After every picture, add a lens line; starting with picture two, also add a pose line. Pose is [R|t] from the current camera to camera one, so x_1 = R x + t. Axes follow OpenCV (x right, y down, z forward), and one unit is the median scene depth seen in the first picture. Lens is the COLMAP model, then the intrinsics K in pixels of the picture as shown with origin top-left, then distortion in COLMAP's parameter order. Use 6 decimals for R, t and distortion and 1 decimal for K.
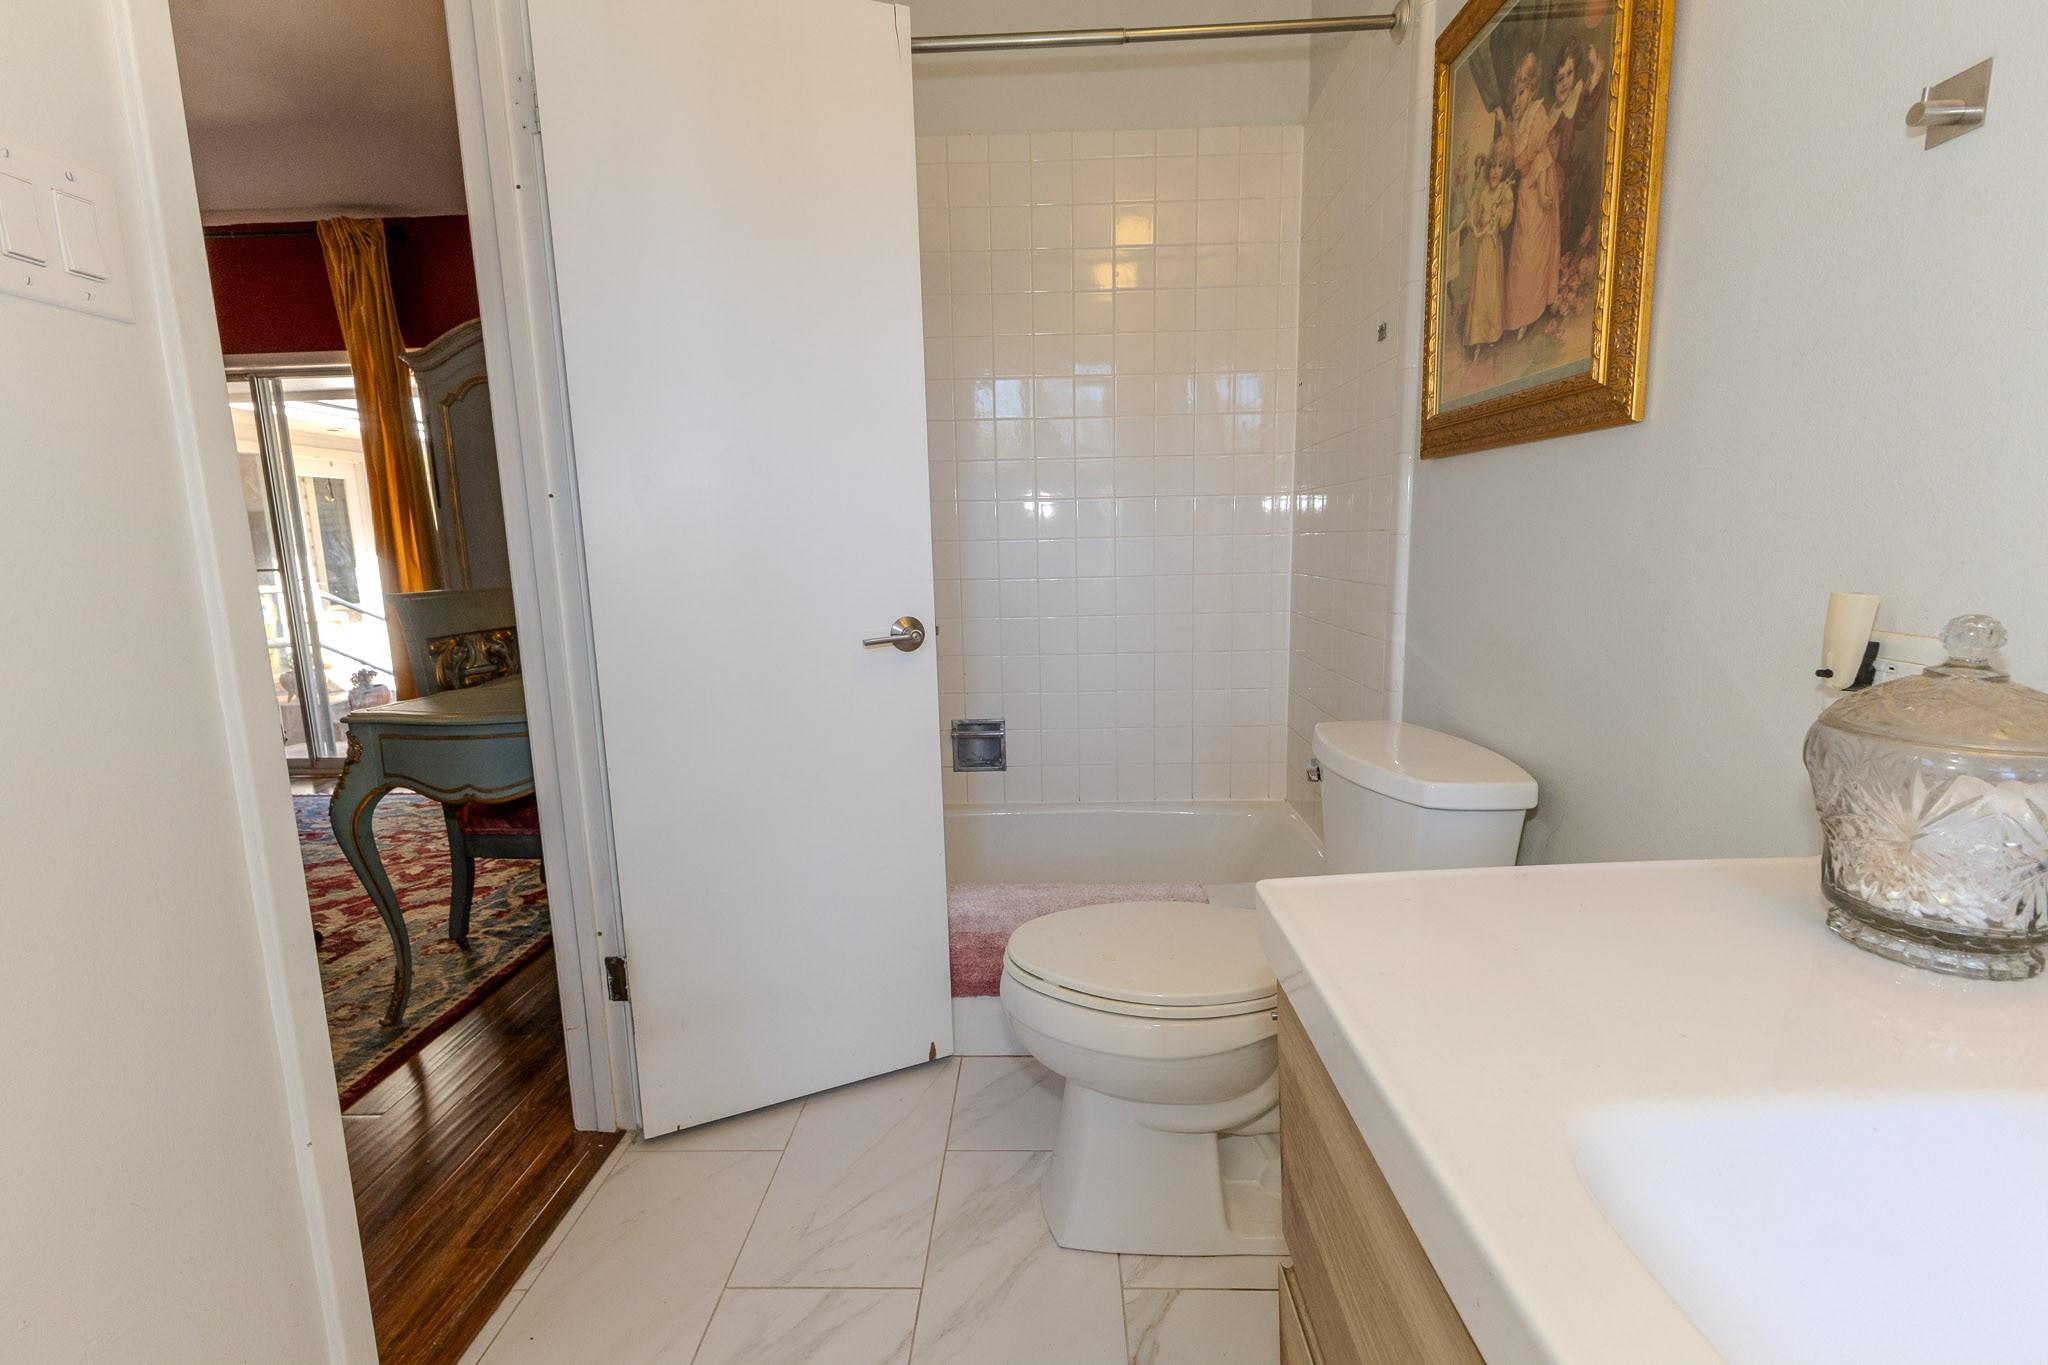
lens RADIAL K [[873.1, 0, 1019.6], [0, 873.1, 675.9], [0, 0, 1]] dist [0.006683, 0.000375]
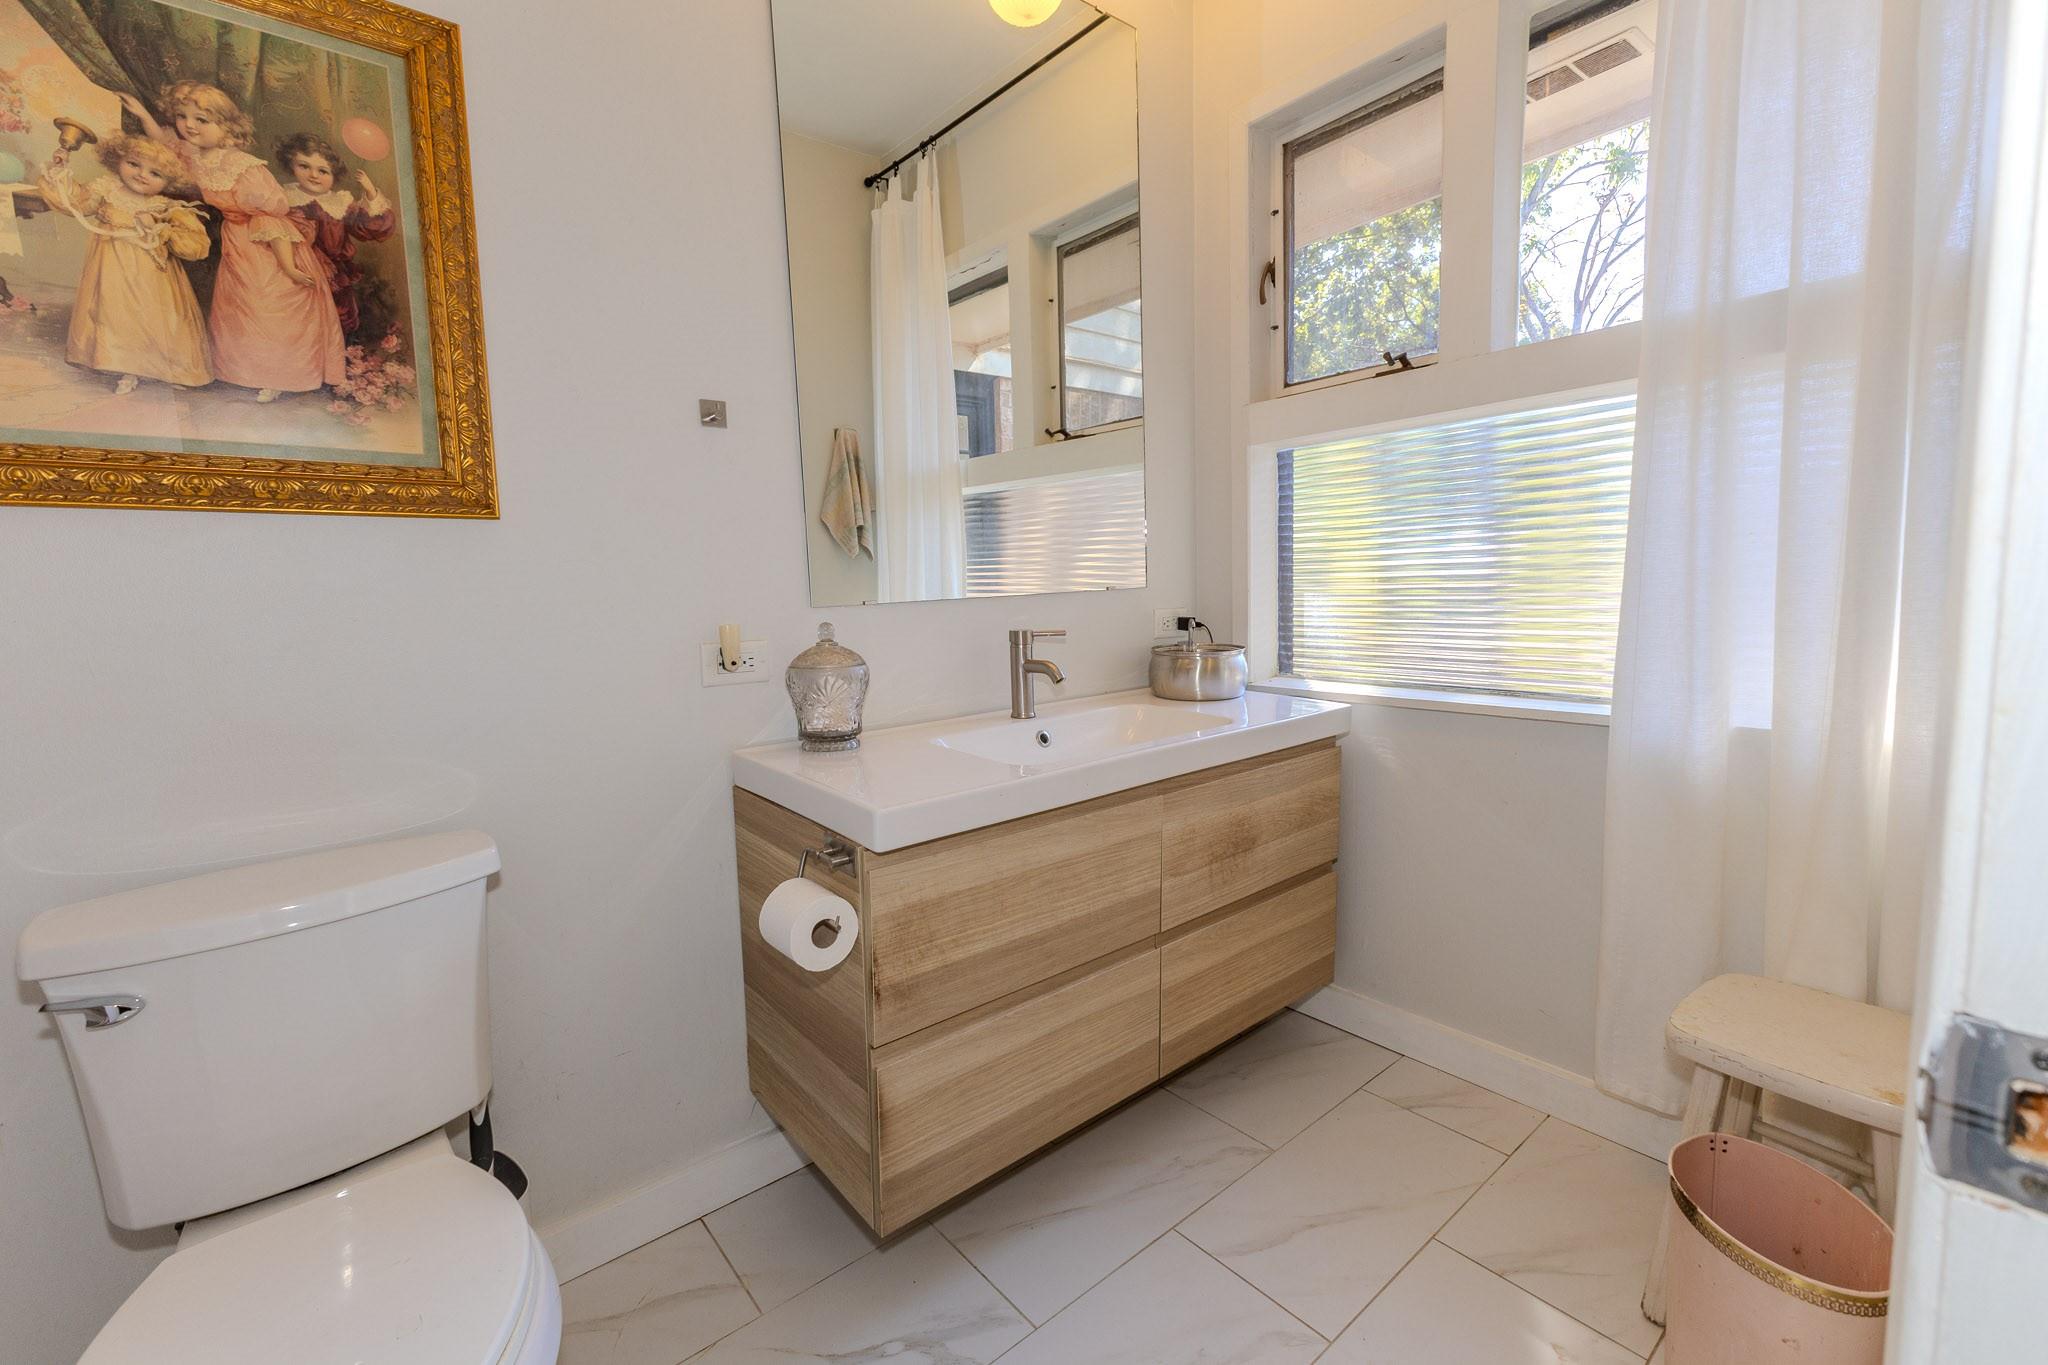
lens RADIAL K [[873.1, 0, 1019.6], [0, 873.1, 675.9], [0, 0, 1]] dist [0.006683, 0.000375]
pose [[-0.654937, -0.057534, 0.753490, -0.720257], [0.153694, 0.966116, 0.207361, -0.191290], [-0.739889, 0.251615, -0.623902, 1.160012]]
